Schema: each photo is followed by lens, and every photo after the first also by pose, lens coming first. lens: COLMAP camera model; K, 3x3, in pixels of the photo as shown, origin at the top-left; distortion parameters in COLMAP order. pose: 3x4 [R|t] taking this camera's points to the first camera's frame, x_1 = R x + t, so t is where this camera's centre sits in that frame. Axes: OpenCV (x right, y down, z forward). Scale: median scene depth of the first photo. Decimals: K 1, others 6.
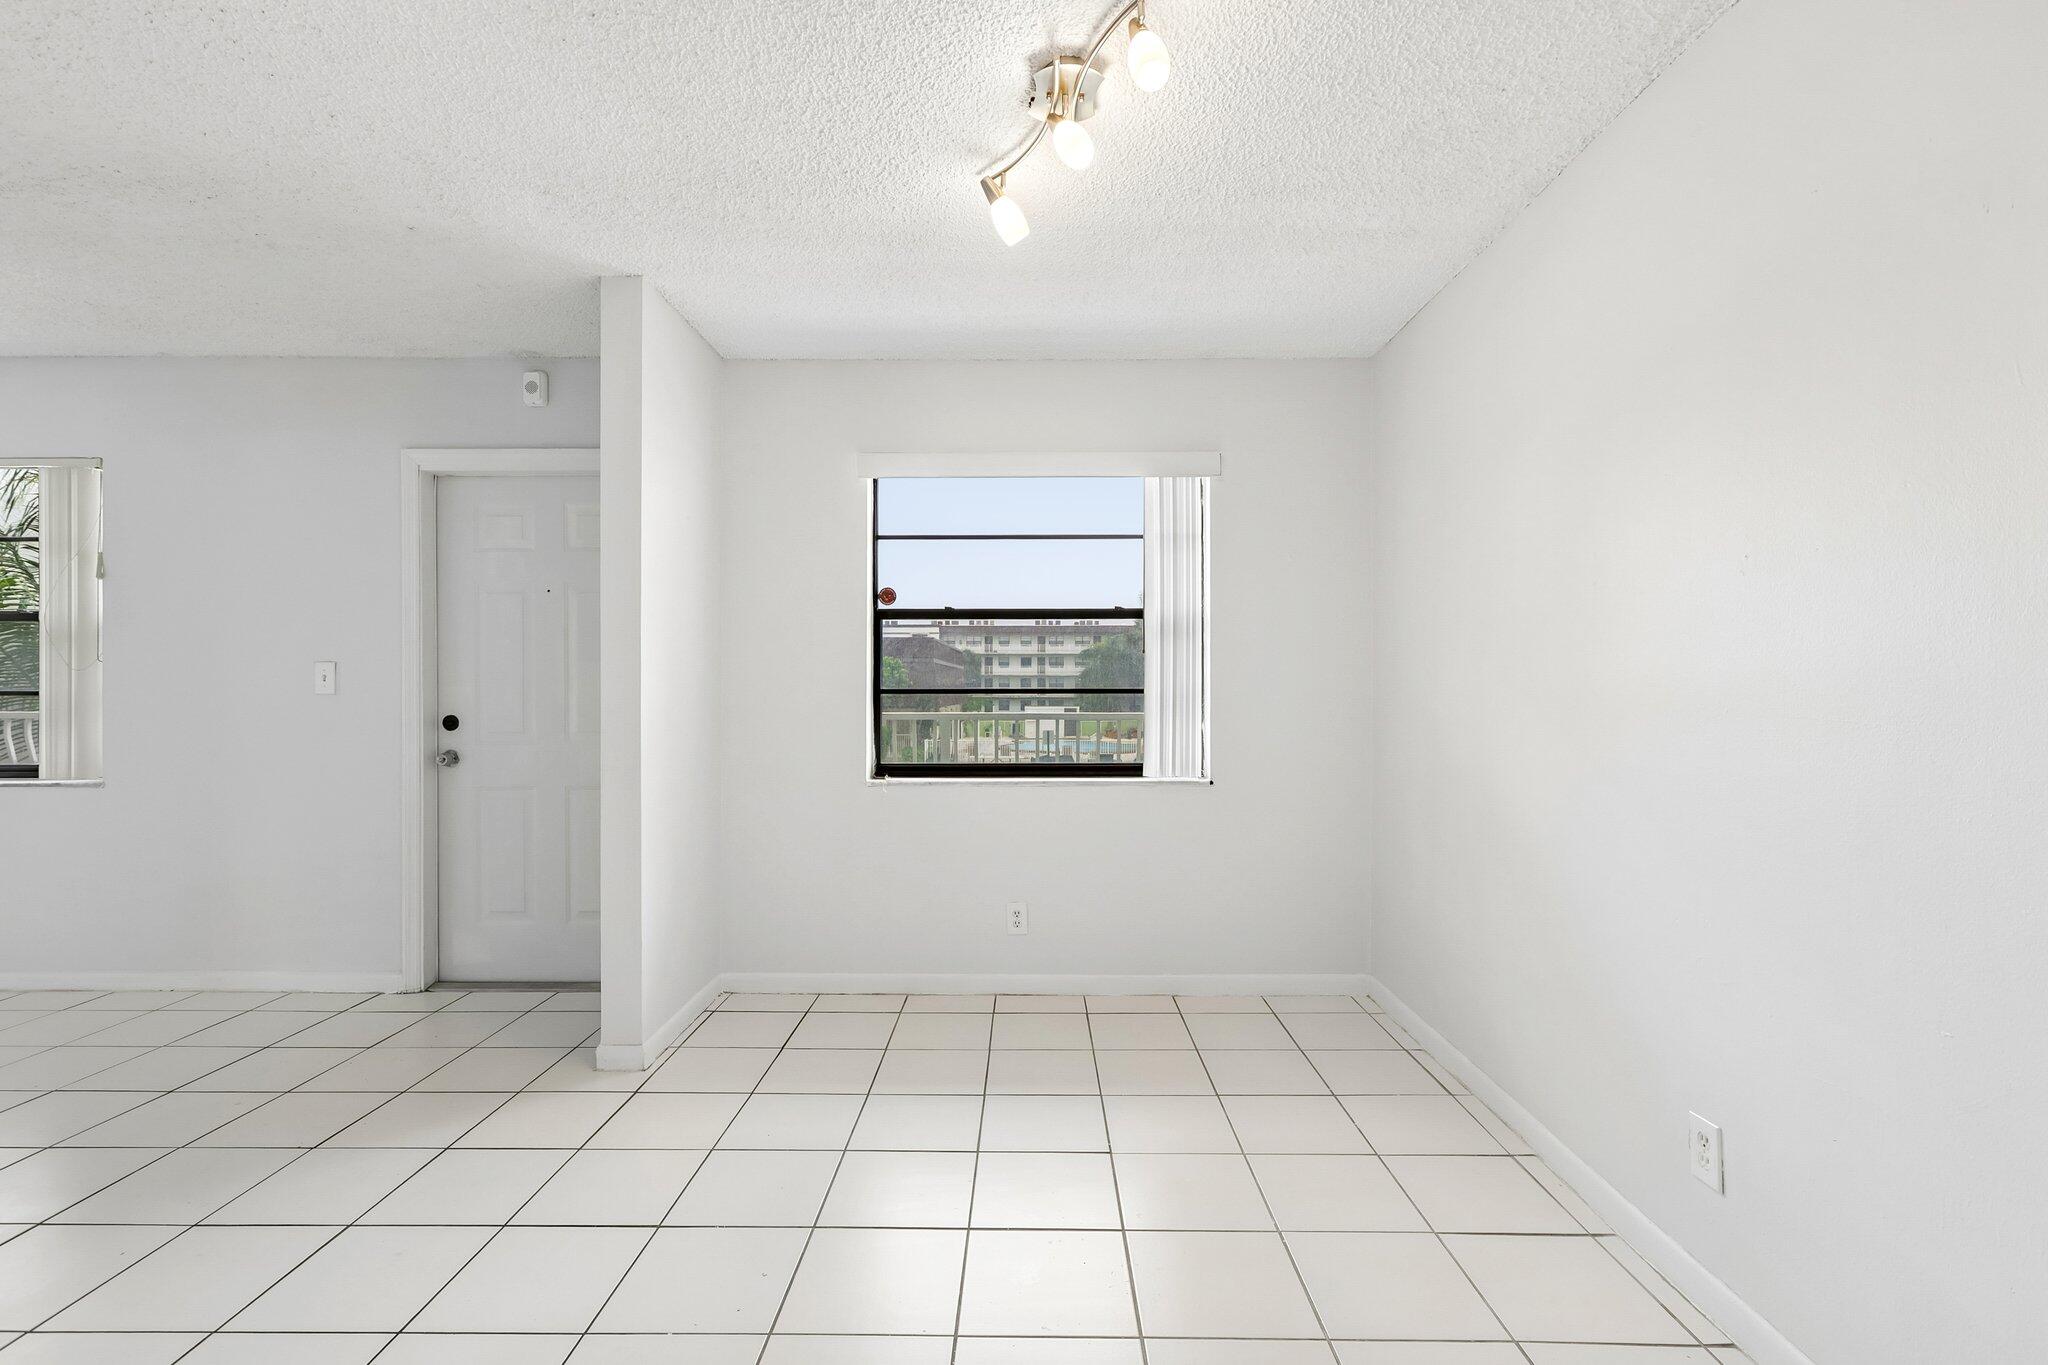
lens RADIAL K [[935.3, 0, 1028.5], [0, 935.3, 688.1], [0, 0, 1]] dist [0.001629, 0.000280]
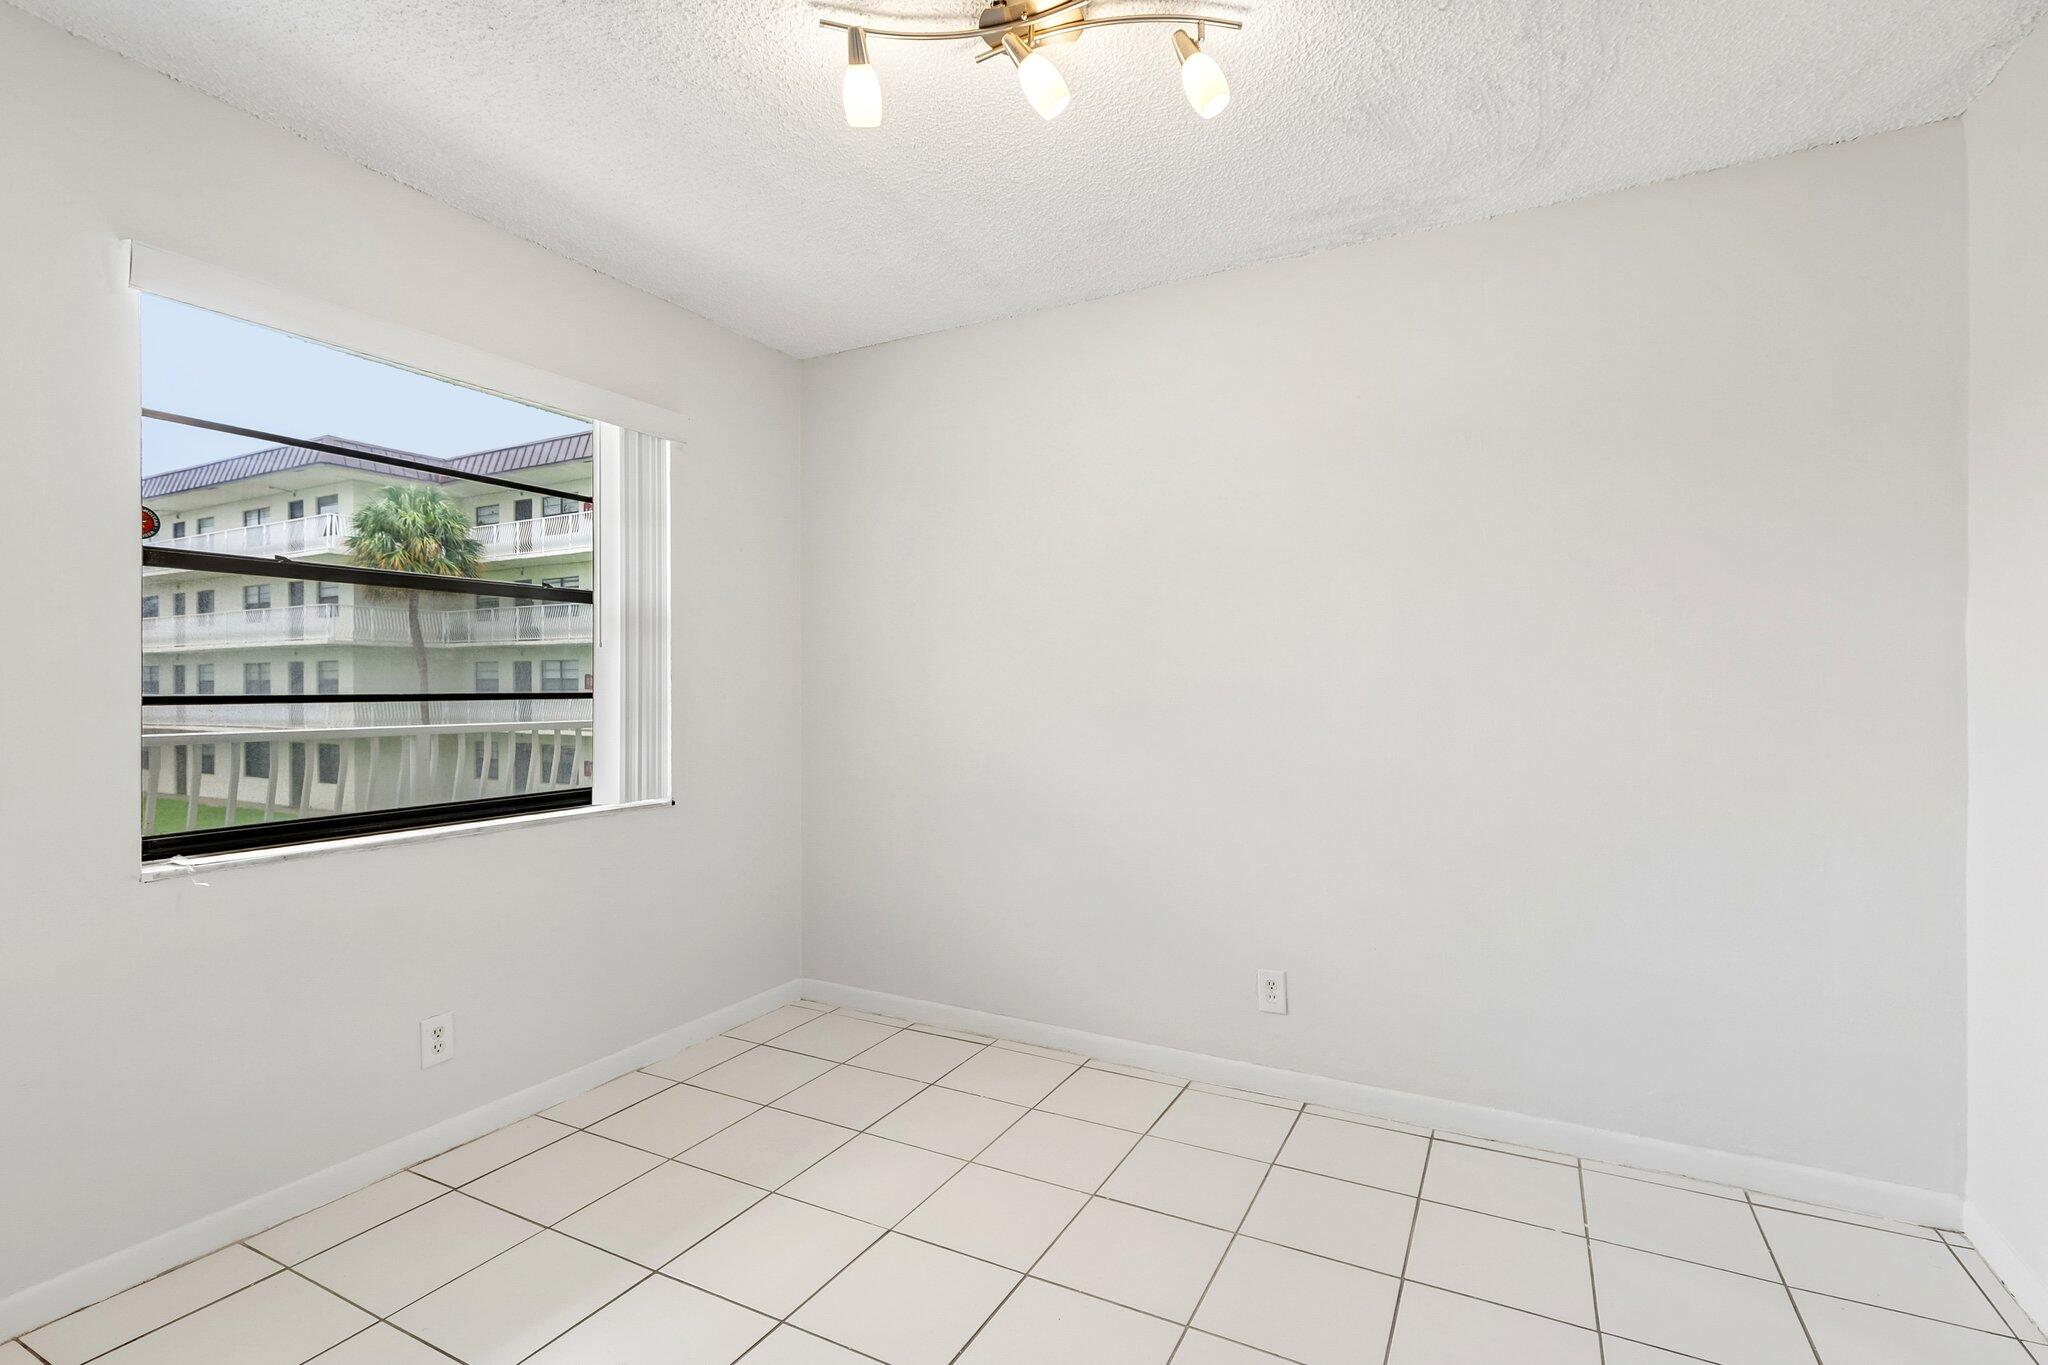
lens RADIAL K [[935.3, 0, 1028.5], [0, 935.3, 688.1], [0, 0, 1]] dist [0.001629, 0.000280]
pose [[0.457356, 0.001697, 0.889282, -0.411851], [0.002148, 0.999993, -0.003013, 0.000882], [-0.889281, 0.003288, 0.457350, 0.326438]]
